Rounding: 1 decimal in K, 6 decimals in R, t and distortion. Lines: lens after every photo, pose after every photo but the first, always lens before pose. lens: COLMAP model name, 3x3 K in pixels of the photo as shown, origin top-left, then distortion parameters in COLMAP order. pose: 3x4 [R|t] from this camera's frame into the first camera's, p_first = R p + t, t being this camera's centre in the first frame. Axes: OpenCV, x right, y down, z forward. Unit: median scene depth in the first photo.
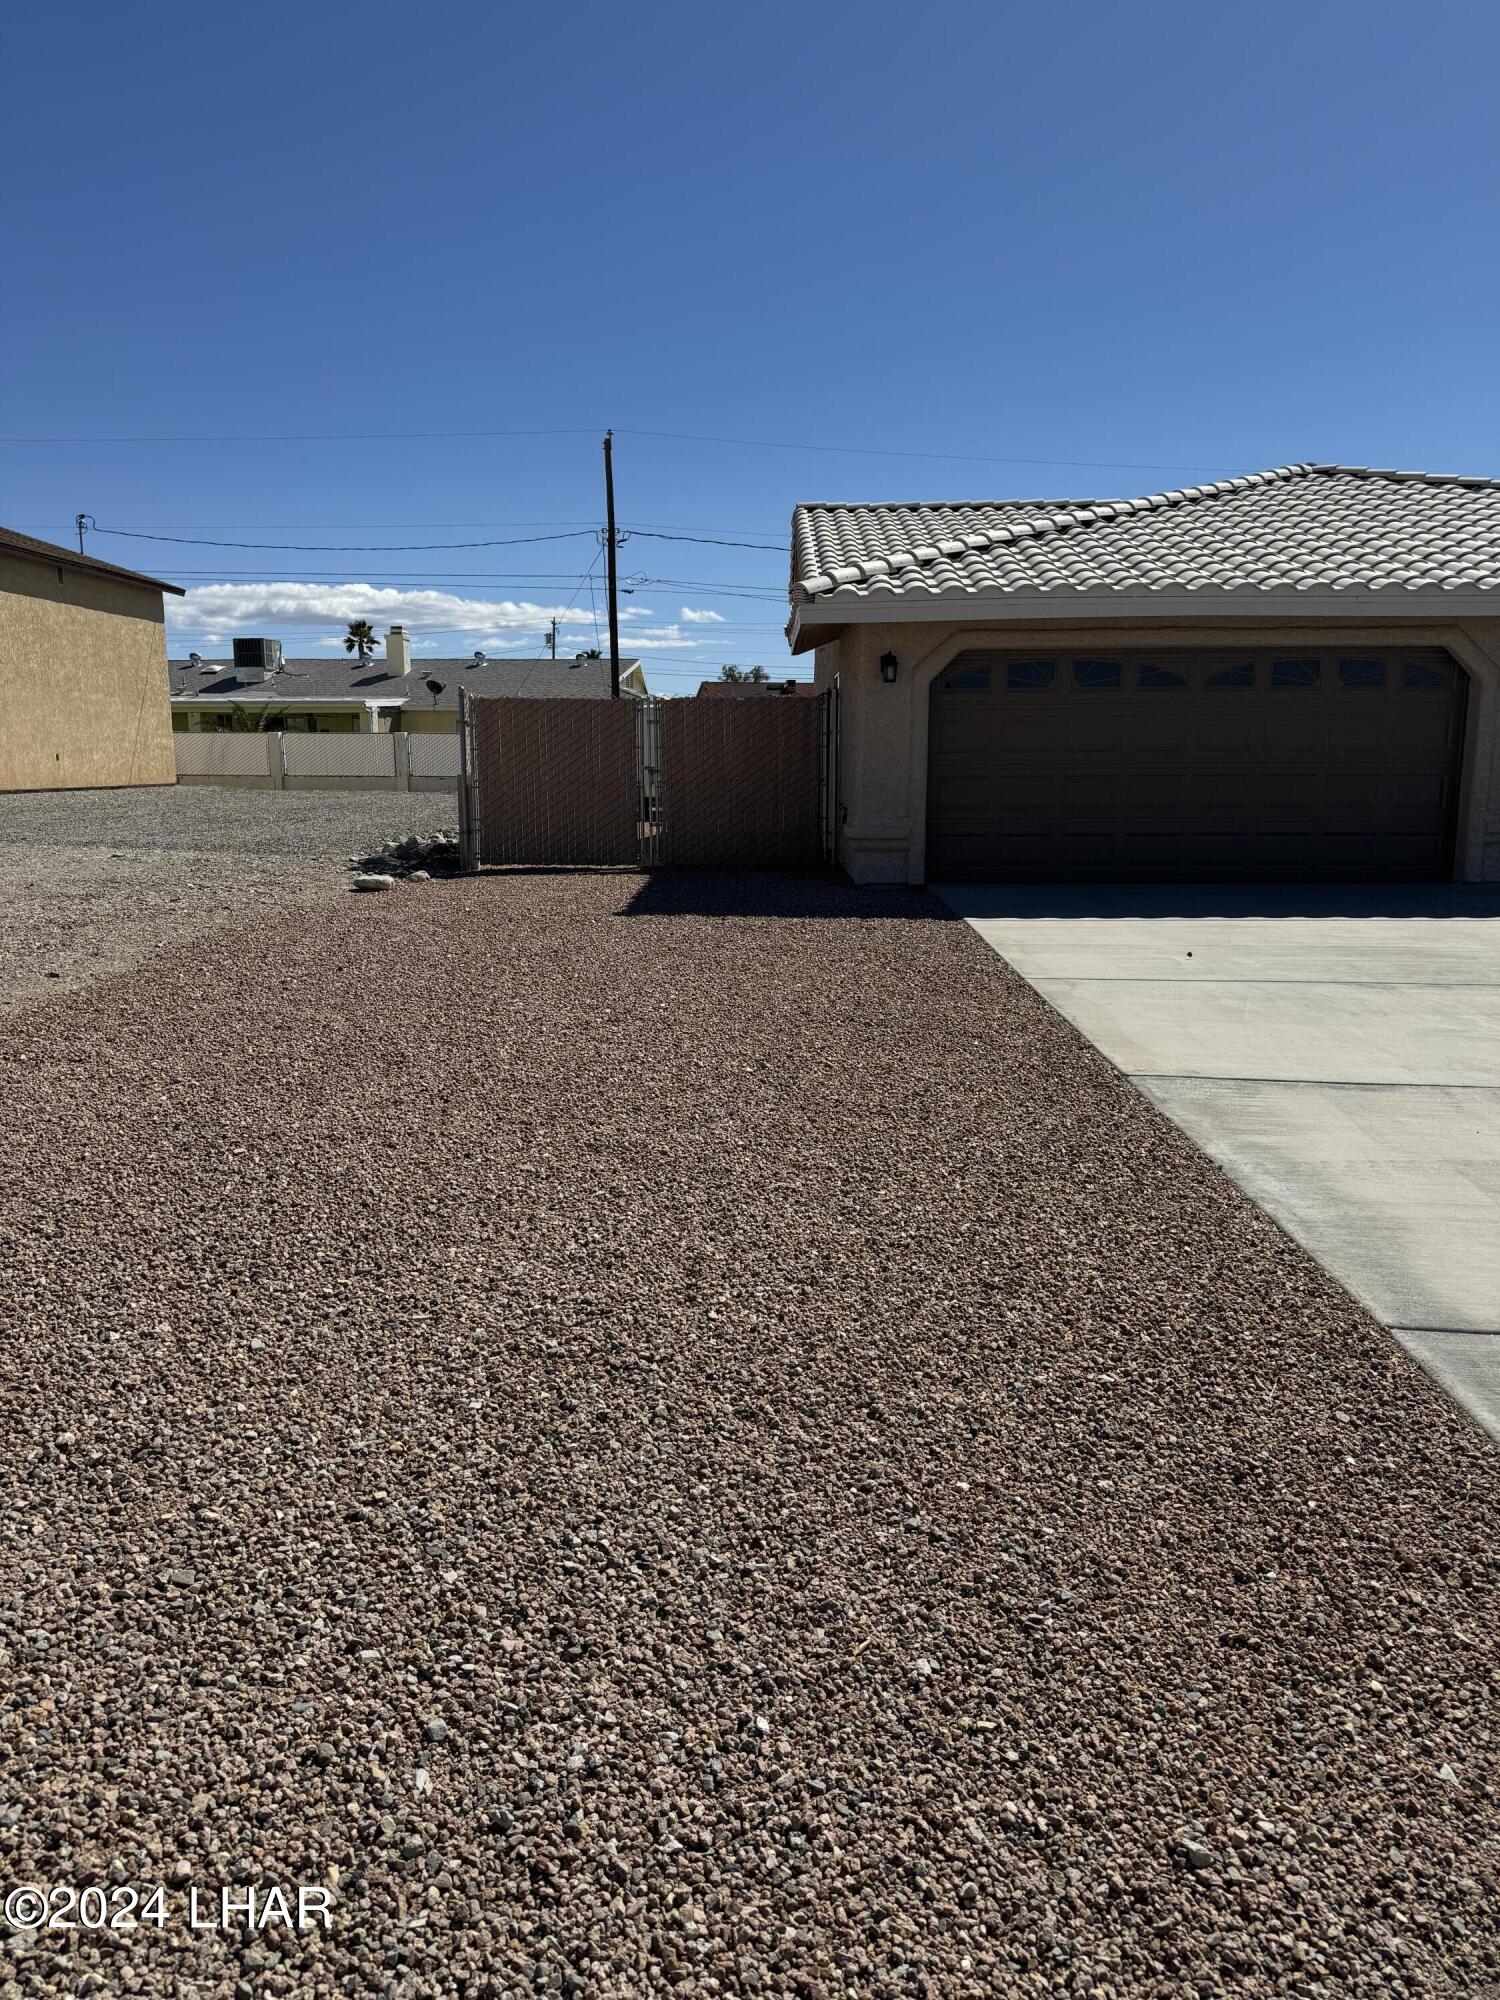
lens RADIAL K [[1401.9, 0, 750.0], [0, 1401.9, 1000.0], [0, 0, 1]] dist [0.134673, -0.189083]
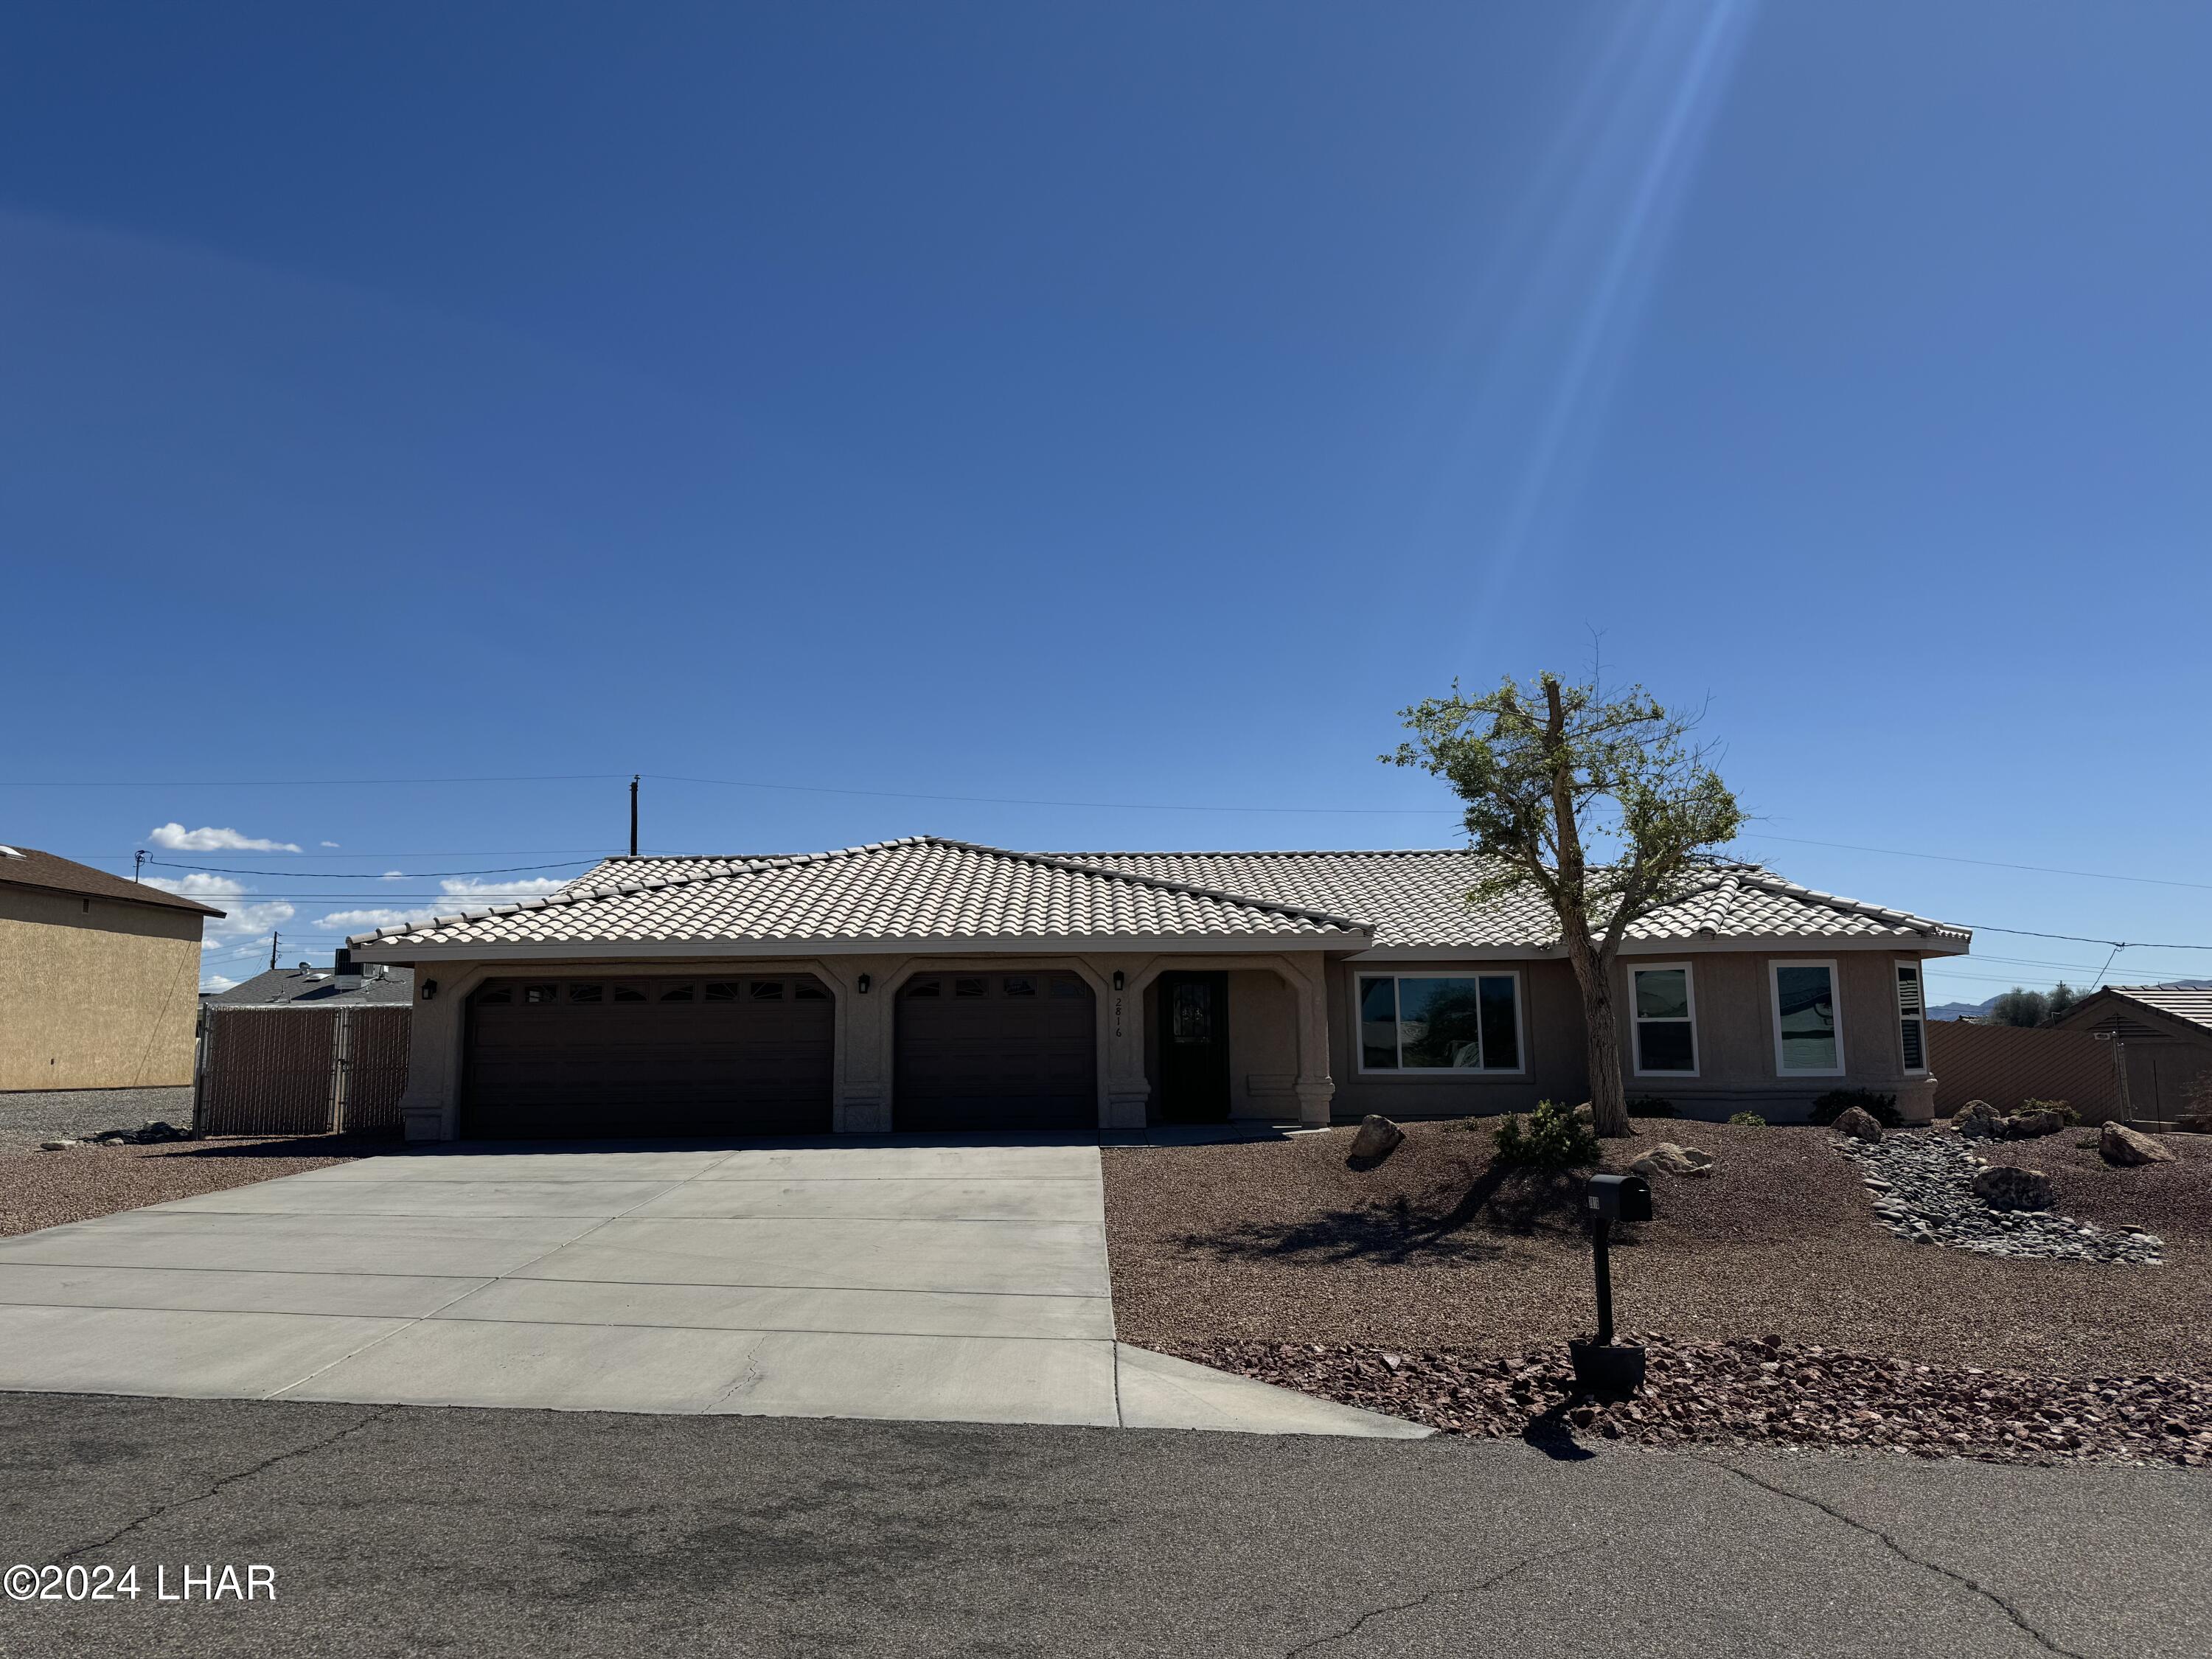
lens RADIAL K [[1550.5, 0, 1106.0], [0, 1550.5, 829.5], [0, 0, 1]] dist [0.134673, -0.189083]
pose [[0.999787, -0.004108, 0.020205, 0.338557], [0.010118, 0.951599, -0.307175, 0.051005], [-0.017966, 0.307314, 0.951438, -0.271163]]
